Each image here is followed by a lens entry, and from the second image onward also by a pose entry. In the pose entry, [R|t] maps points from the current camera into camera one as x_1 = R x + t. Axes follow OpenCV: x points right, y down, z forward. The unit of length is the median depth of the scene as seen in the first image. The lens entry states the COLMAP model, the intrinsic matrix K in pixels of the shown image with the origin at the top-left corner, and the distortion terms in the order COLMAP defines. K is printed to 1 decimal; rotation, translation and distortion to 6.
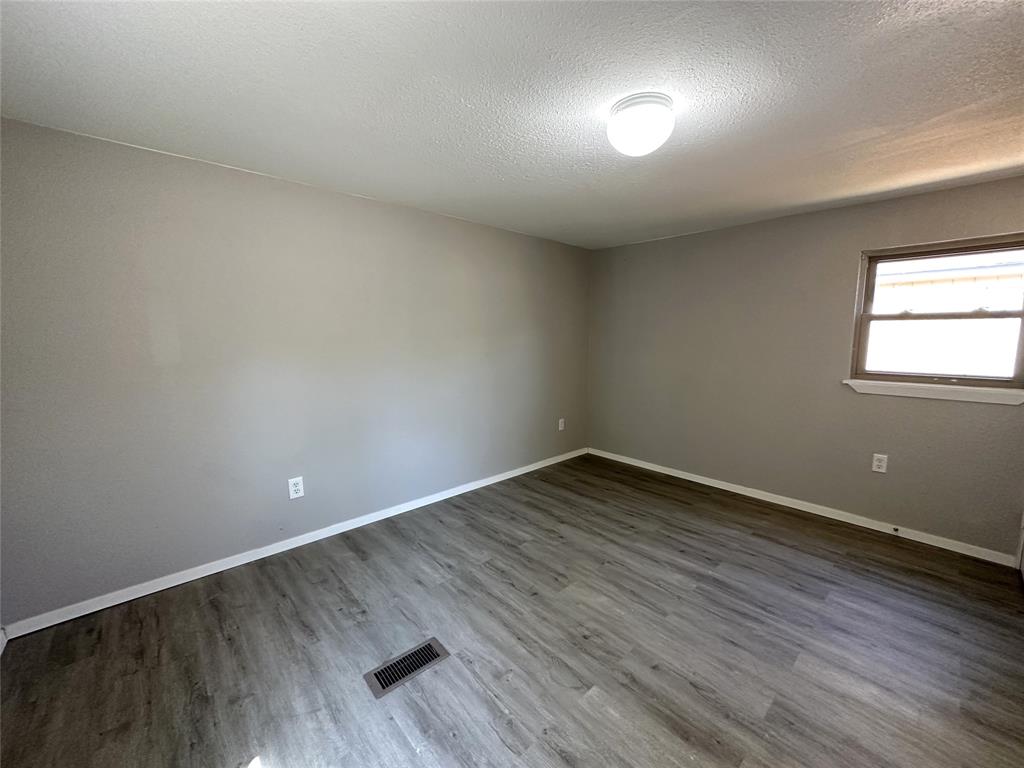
lens RADIAL K [[408.3, 0, 512.1], [0, 408.3, 383.5], [0, 0, 1]] dist [-0.002310, 0.000089]
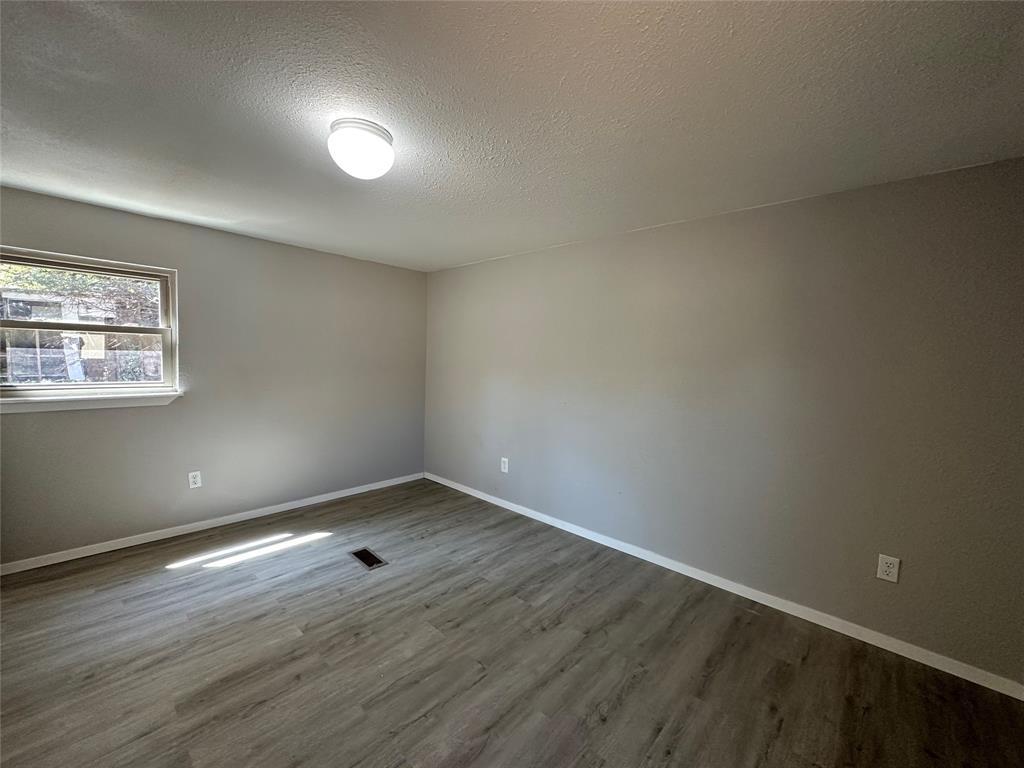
lens RADIAL K [[408.3, 0, 509.2], [0, 408.3, 387.9], [0, 0, 1]] dist [-0.002310, 0.000089]
pose [[0.081385, 0.076502, -0.993742, 1.040198], [-0.157182, 0.985558, 0.062999, -0.120530], [0.984210, 0.151071, 0.092235, 1.018157]]
